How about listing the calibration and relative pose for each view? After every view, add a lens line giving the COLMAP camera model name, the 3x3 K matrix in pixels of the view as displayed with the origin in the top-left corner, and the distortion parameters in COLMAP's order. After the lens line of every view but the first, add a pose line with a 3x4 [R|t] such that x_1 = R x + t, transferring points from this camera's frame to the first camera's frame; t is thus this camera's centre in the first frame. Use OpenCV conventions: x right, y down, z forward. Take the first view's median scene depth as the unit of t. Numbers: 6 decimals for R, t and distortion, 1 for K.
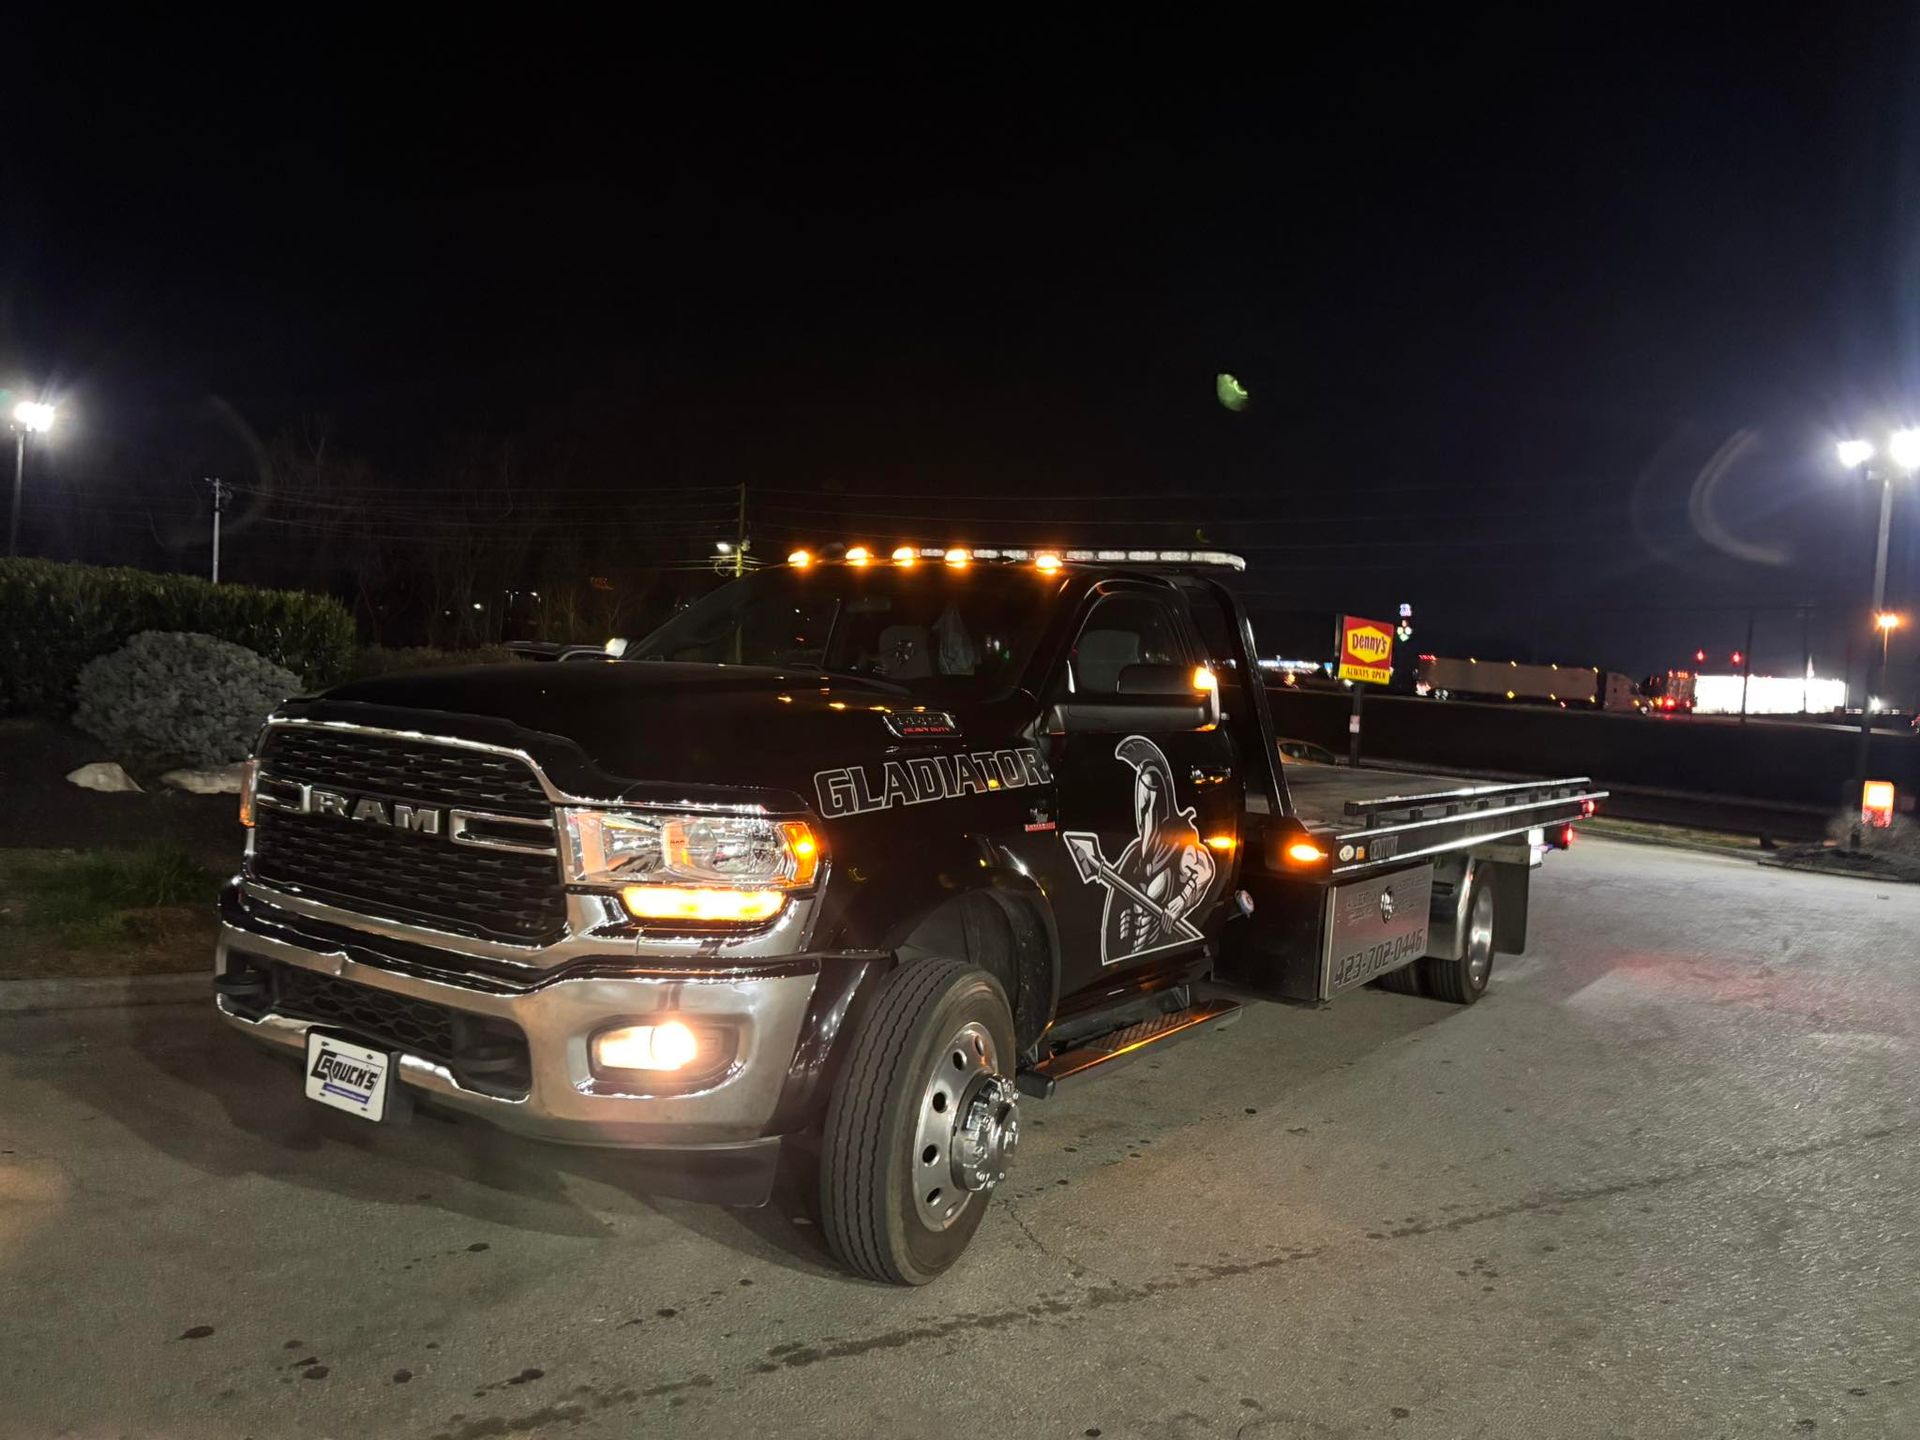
lens RADIAL K [[1445.1, 0, 918.4], [0, 1445.1, 687.9], [0, 0, 1]] dist [0.009109, 0.000013]
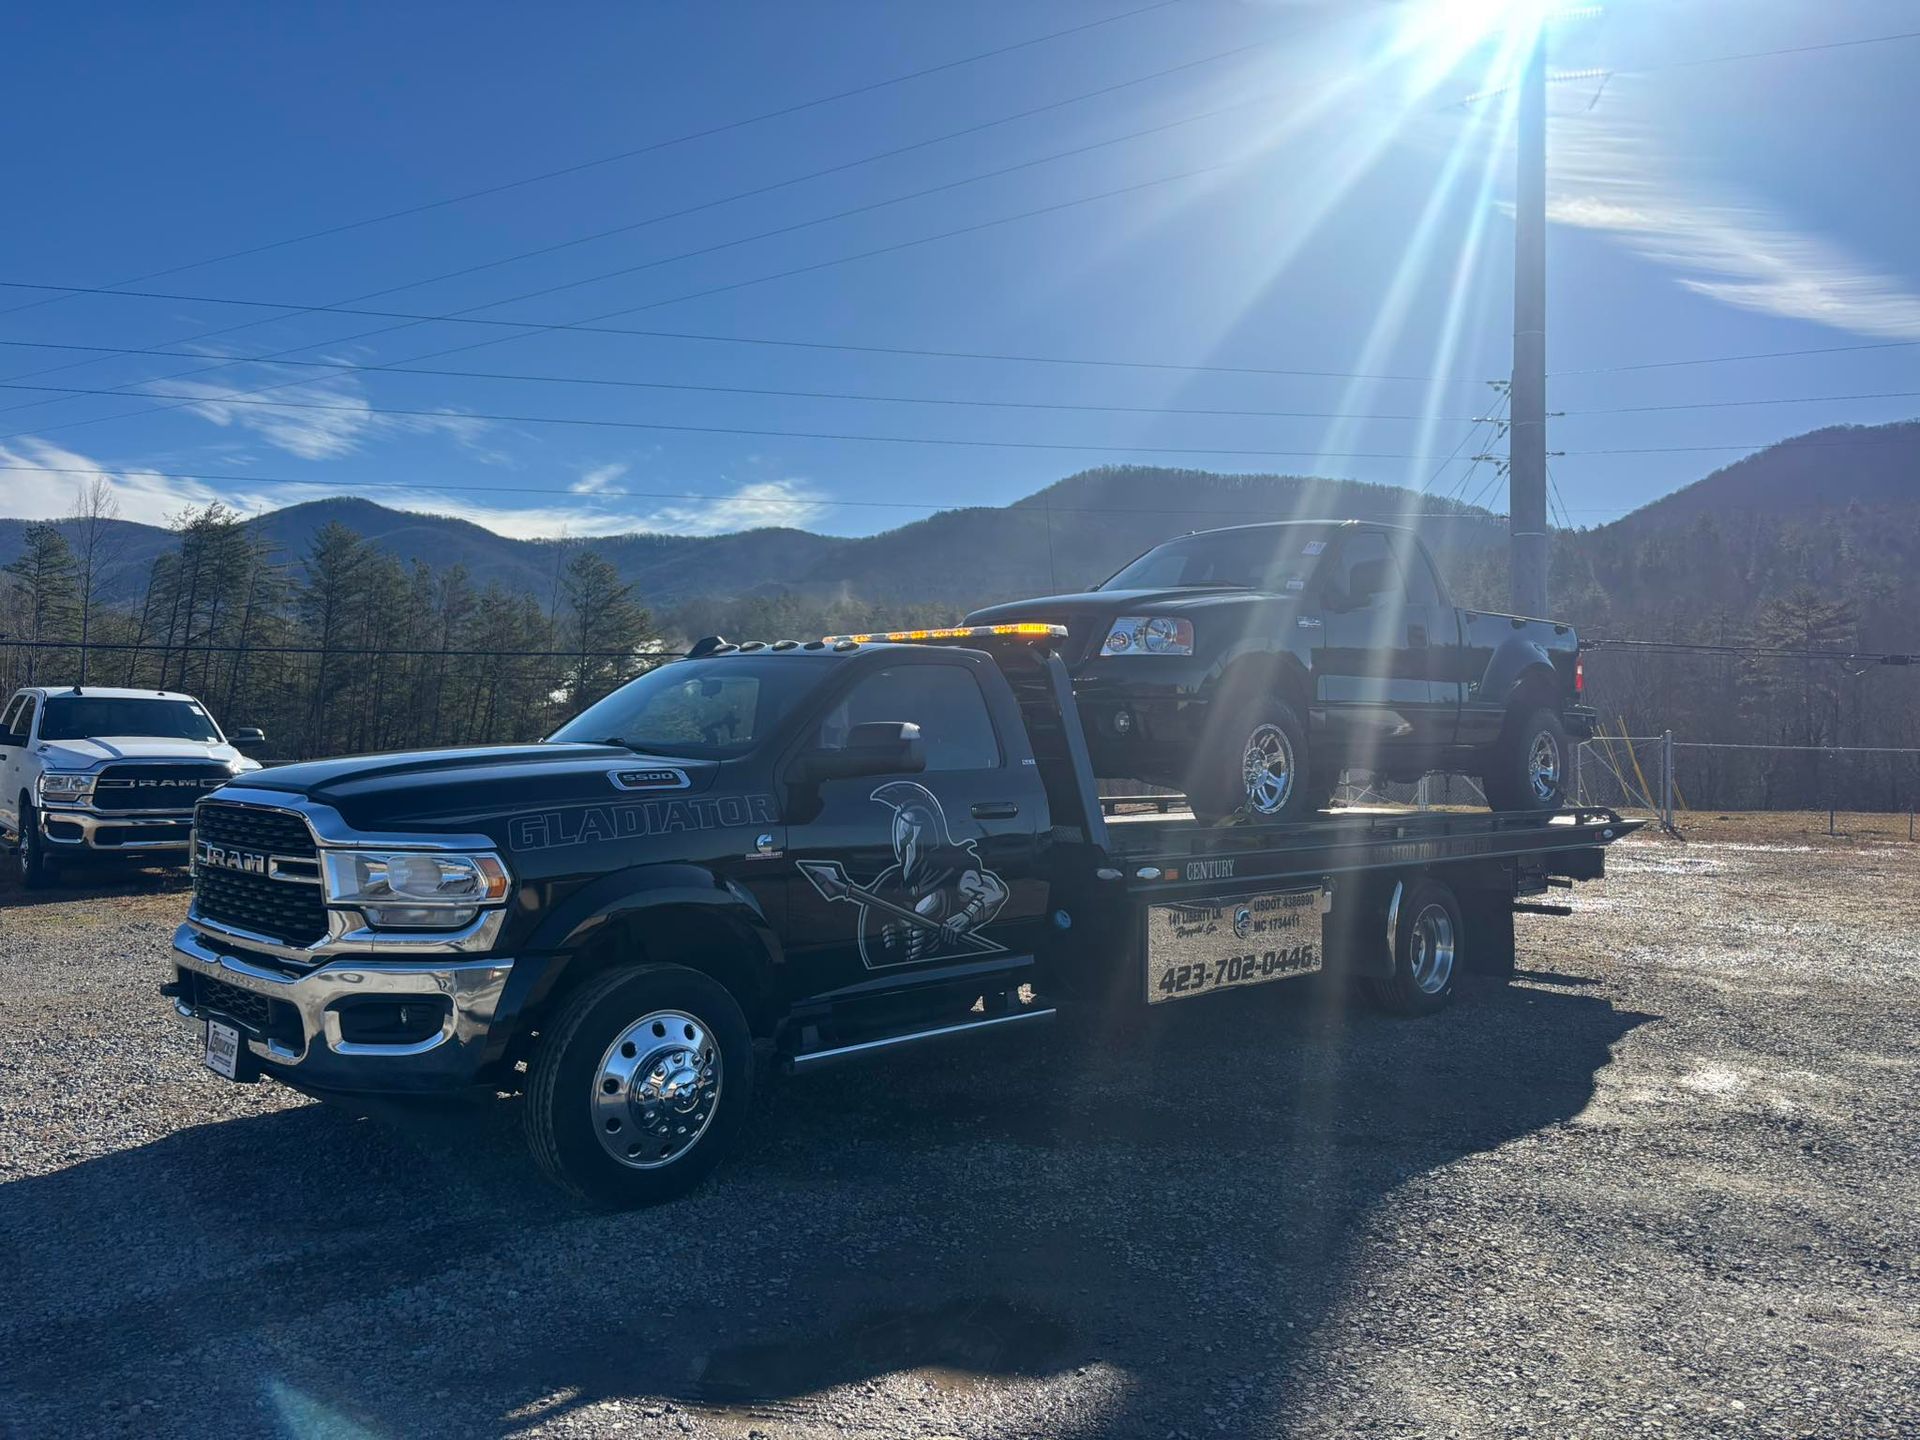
lens RADIAL K [[1416.5, 0, 940.6], [0, 1416.5, 708.2], [0, 0, 1]] dist [0.036565, -0.002137]
pose [[0.977111, -0.059672, -0.204191, 0.492583], [0.052216, 0.997764, -0.041715, 0.026329], [0.206224, 0.030098, 0.978042, -0.190921]]
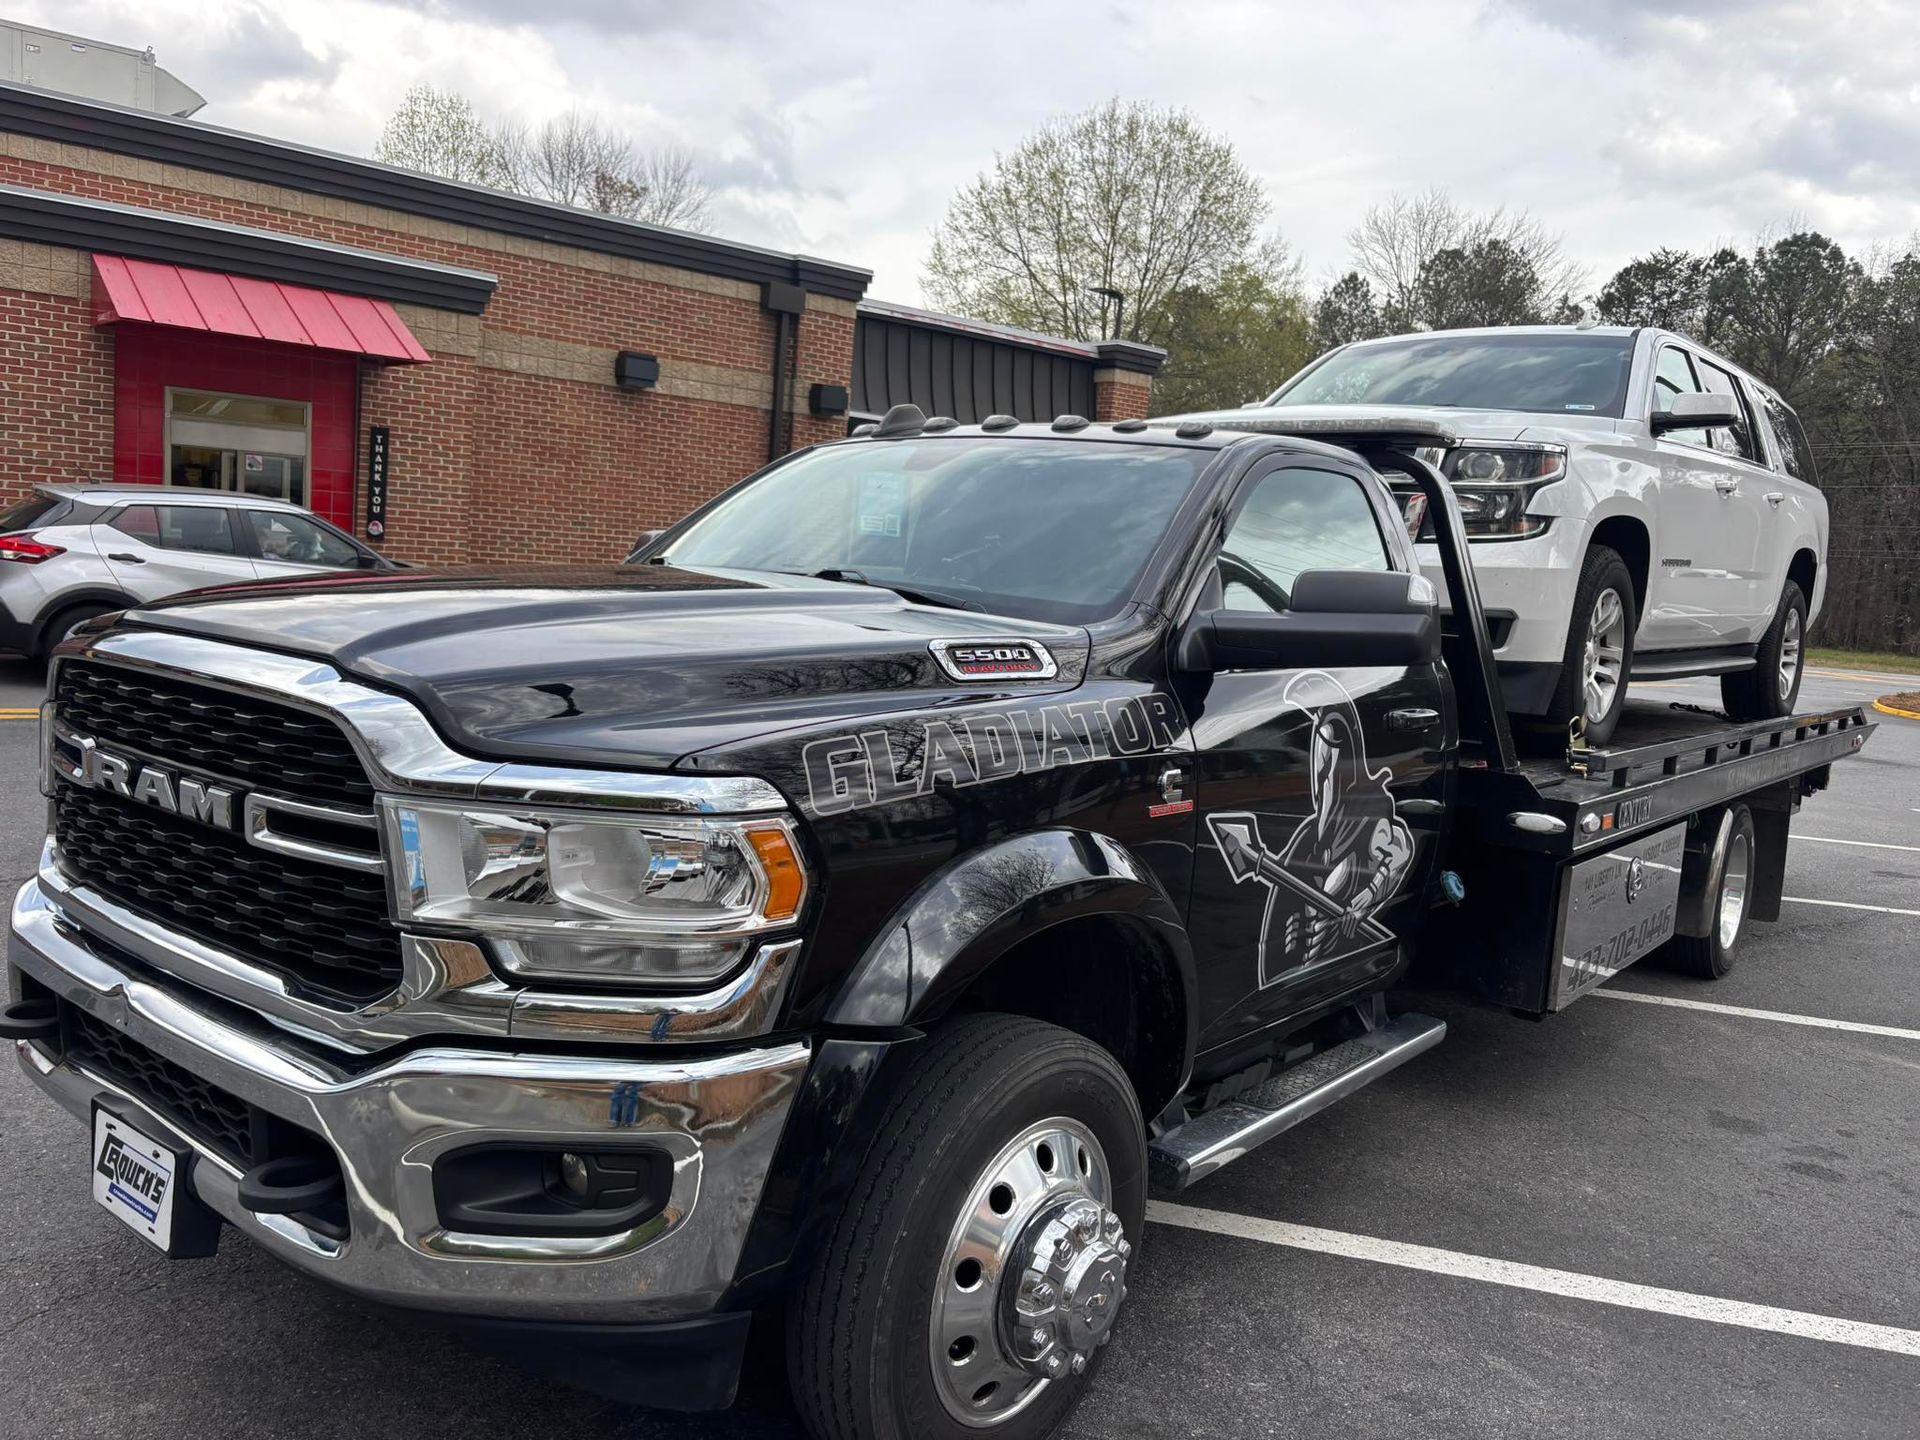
lens RADIAL K [[1463.8, 0, 928.1], [0, 1463.8, 685.9], [0, 0, 1]] dist [0.004409, -0.007043]
pose [[0.995887, 0.008791, -0.090175, 0.031140], [-0.002683, 0.997707, 0.067633, -0.008145], [0.090563, -0.067113, 0.993627, 0.303010]]
